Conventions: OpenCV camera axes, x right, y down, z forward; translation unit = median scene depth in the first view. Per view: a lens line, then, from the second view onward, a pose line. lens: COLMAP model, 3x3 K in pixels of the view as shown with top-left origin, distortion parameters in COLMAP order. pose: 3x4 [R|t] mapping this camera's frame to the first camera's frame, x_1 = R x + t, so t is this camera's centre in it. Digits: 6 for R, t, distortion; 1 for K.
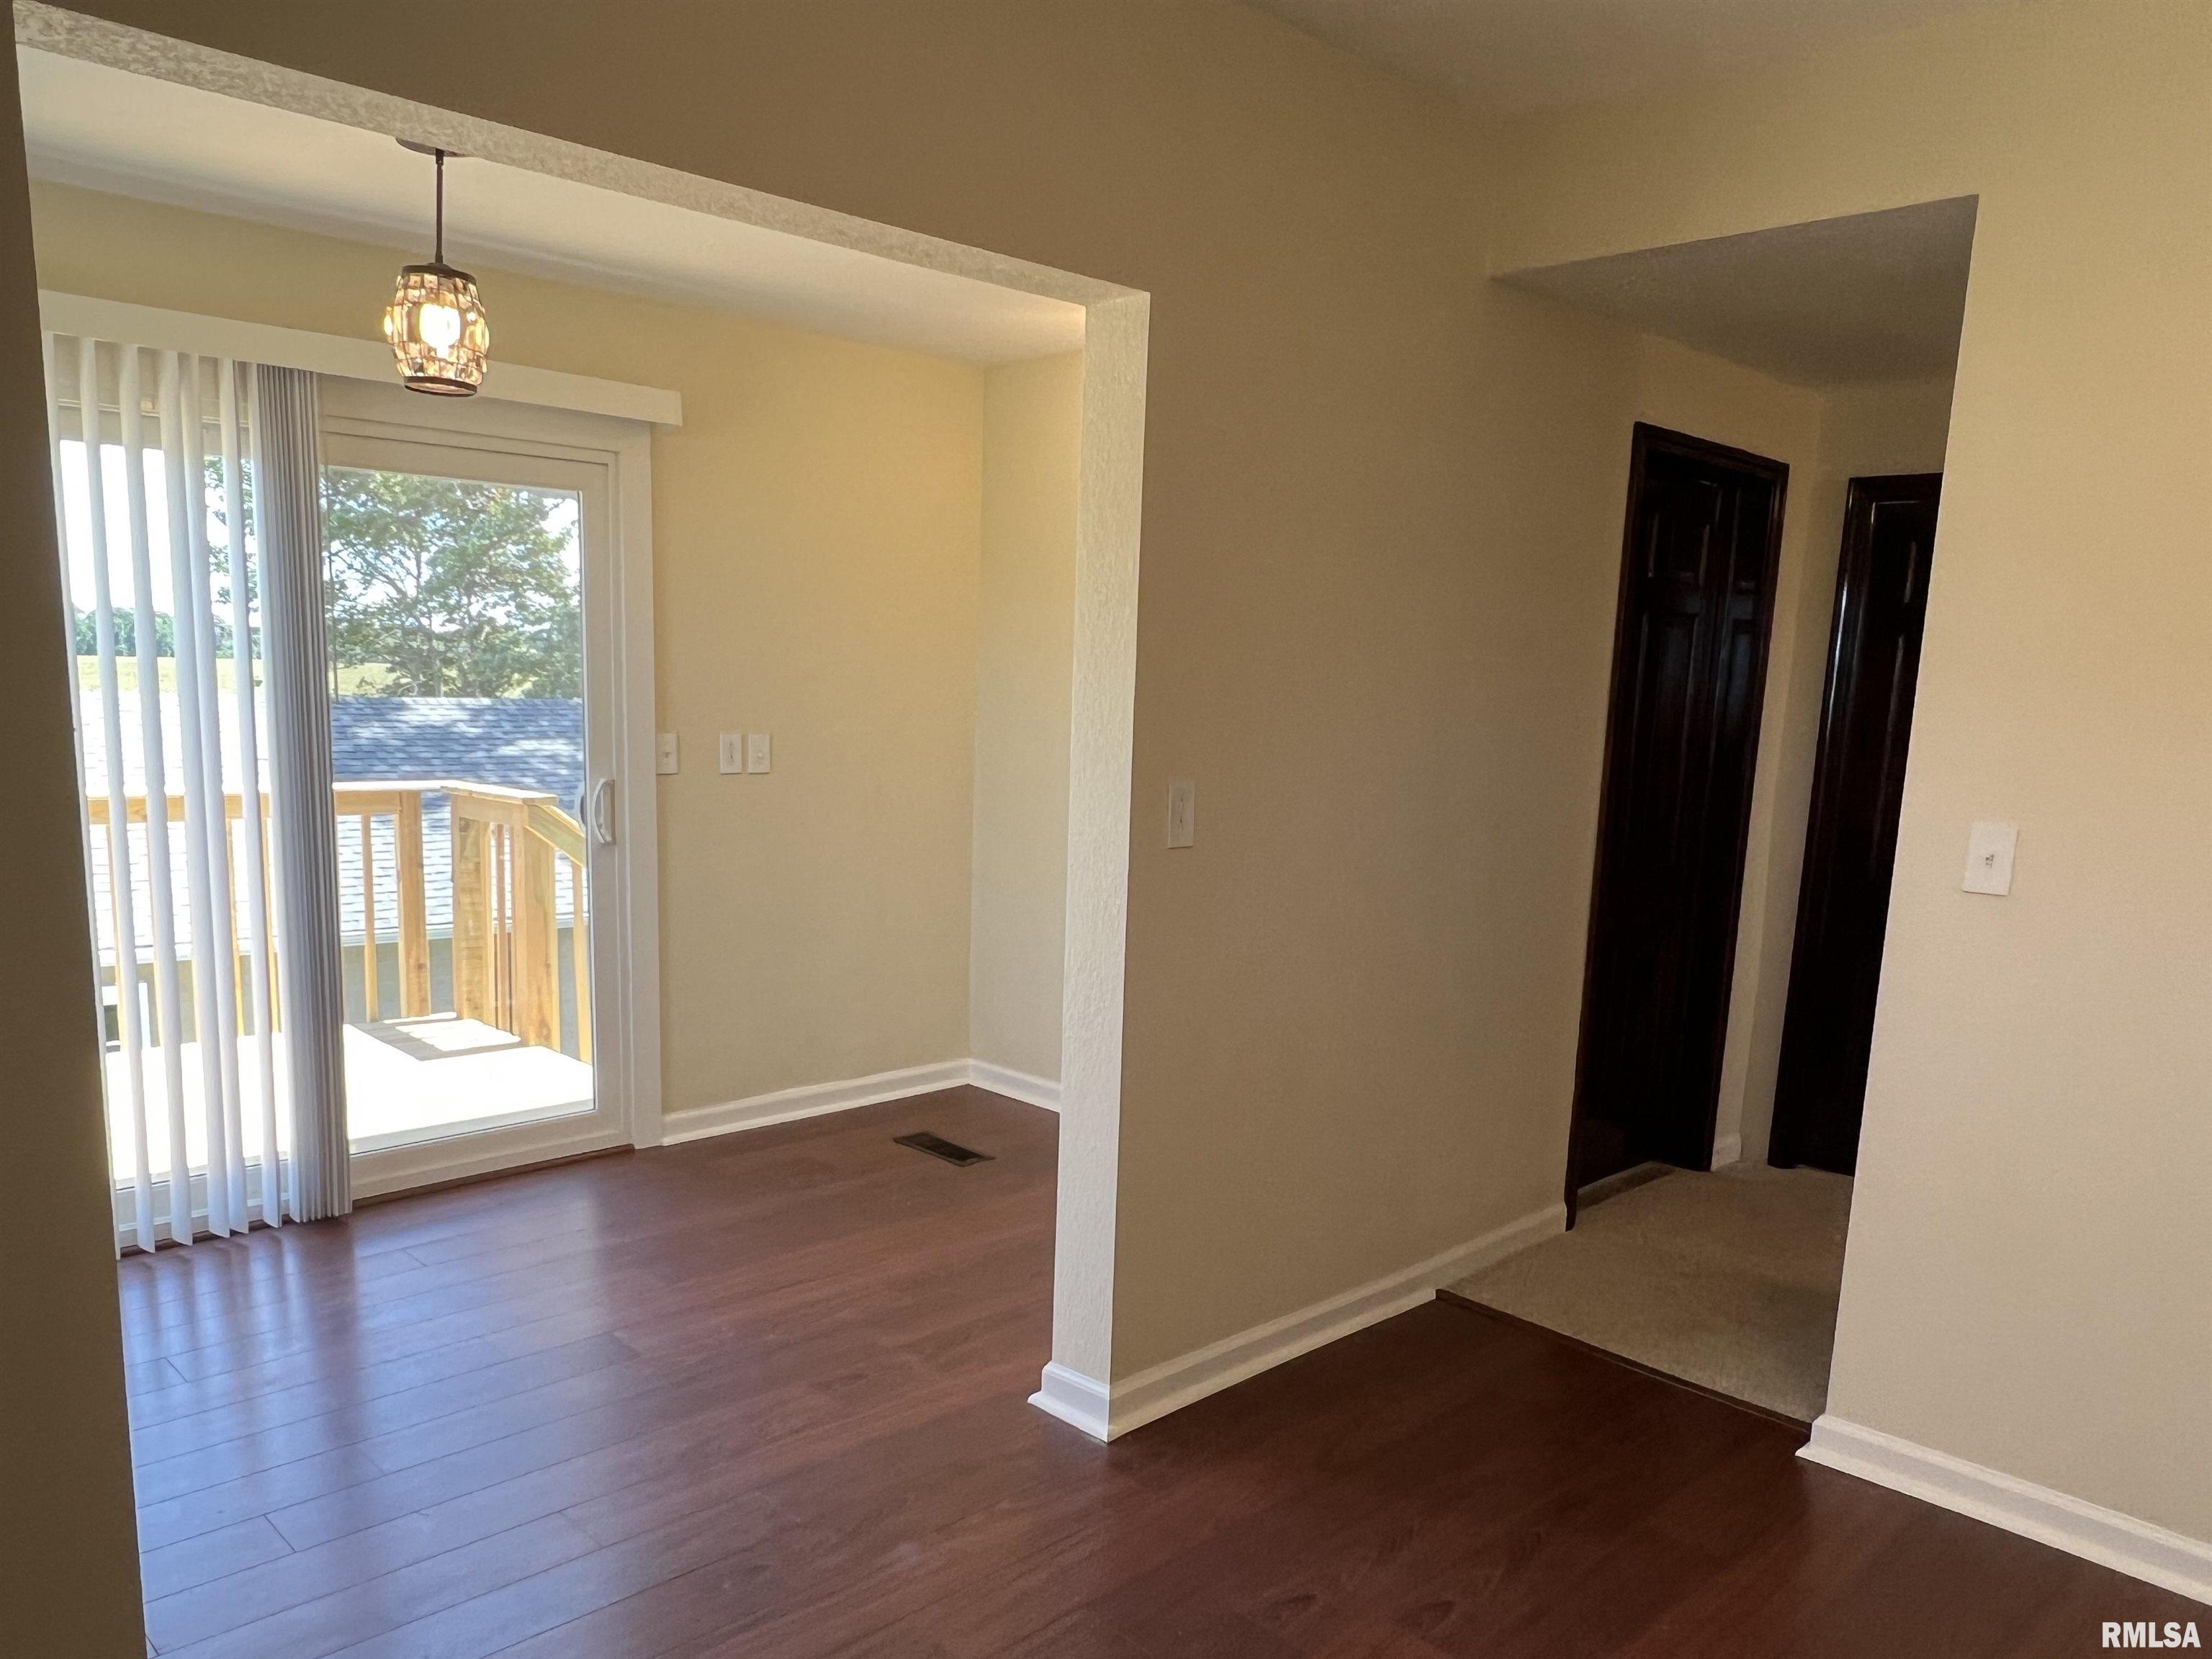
lens RADIAL K [[1584.0, 0, 1043.1], [0, 1584.0, 957.0], [0, 0, 1]] dist [0.004487, -0.012864]
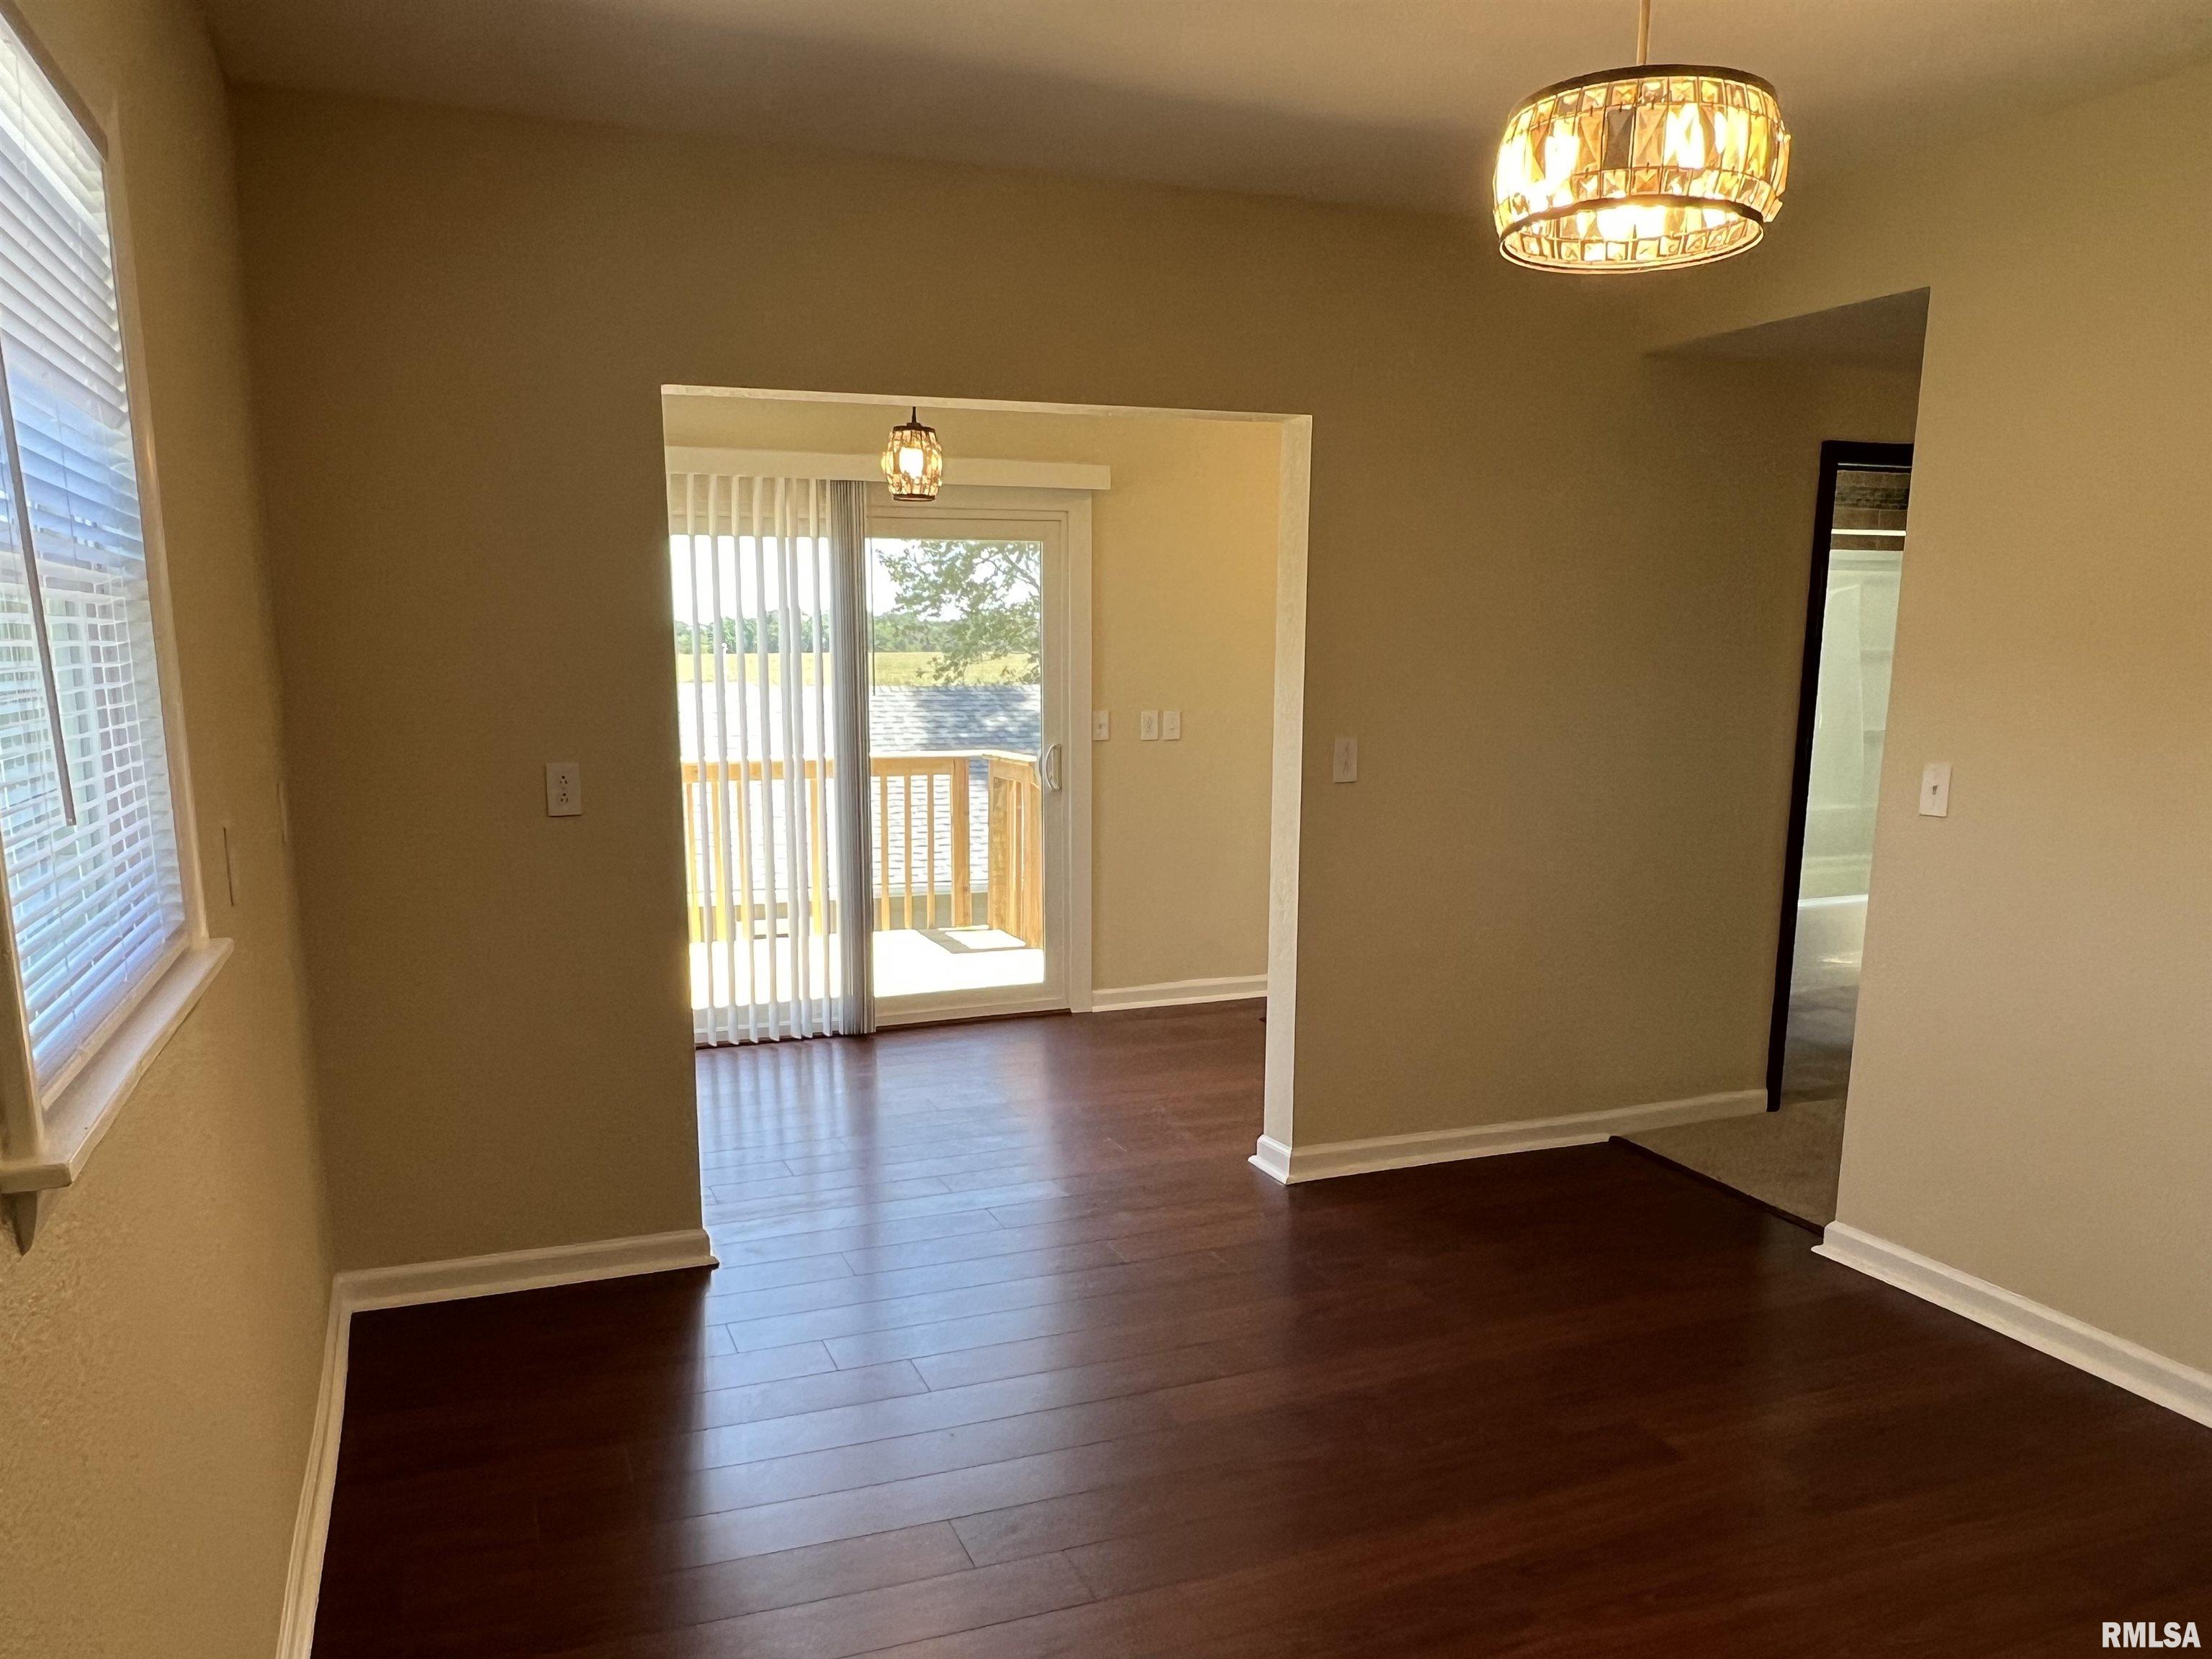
lens RADIAL K [[1584.0, 0, 1047.1], [0, 1584.0, 950.9], [0, 0, 1]] dist [0.004487, -0.012864]
pose [[0.924907, 0.041220, -0.377953, 0.284211], [-0.037620, 0.999149, 0.016906, 0.052357], [0.378328, -0.001418, 0.925671, -0.336517]]
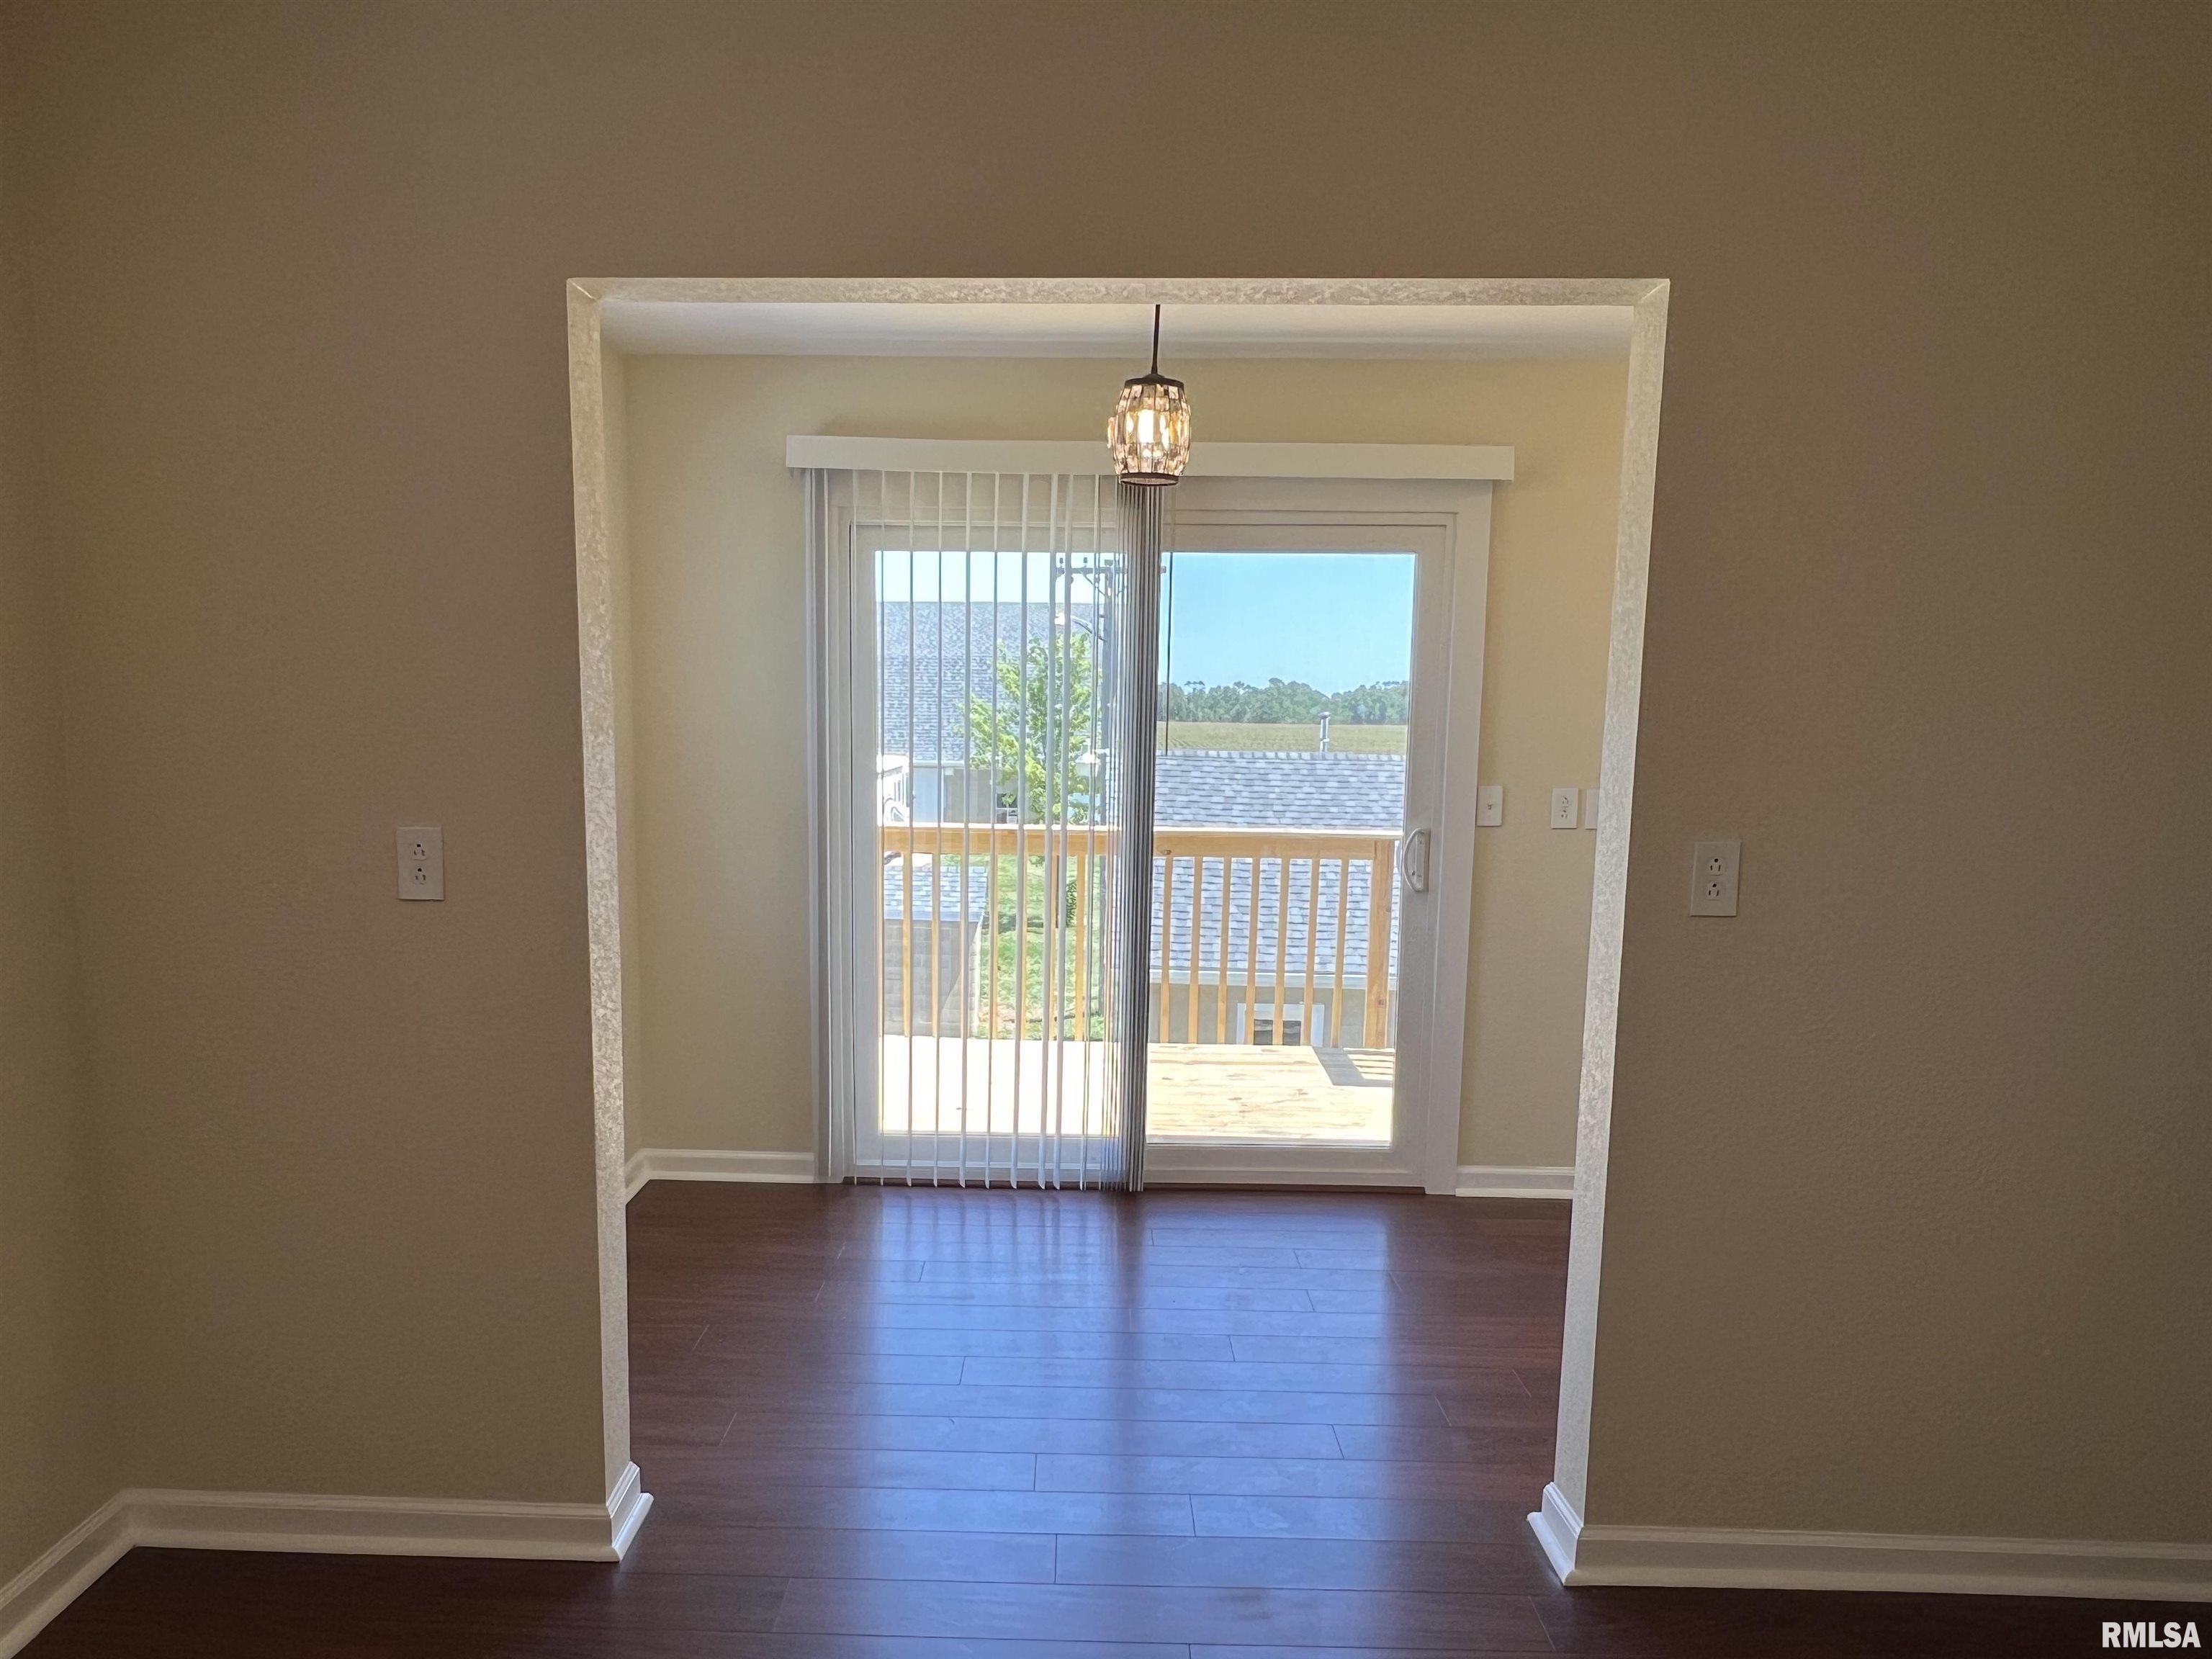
lens RADIAL K [[1584.0, 0, 1039.4], [0, 1584.0, 957.3], [0, 0, 1]] dist [0.004487, -0.012864]
pose [[0.709827, 0.089164, -0.698710, 0.307224], [-0.116913, 0.993110, 0.007959, -0.009157], [0.694605, 0.076038, 0.715361, 0.106748]]
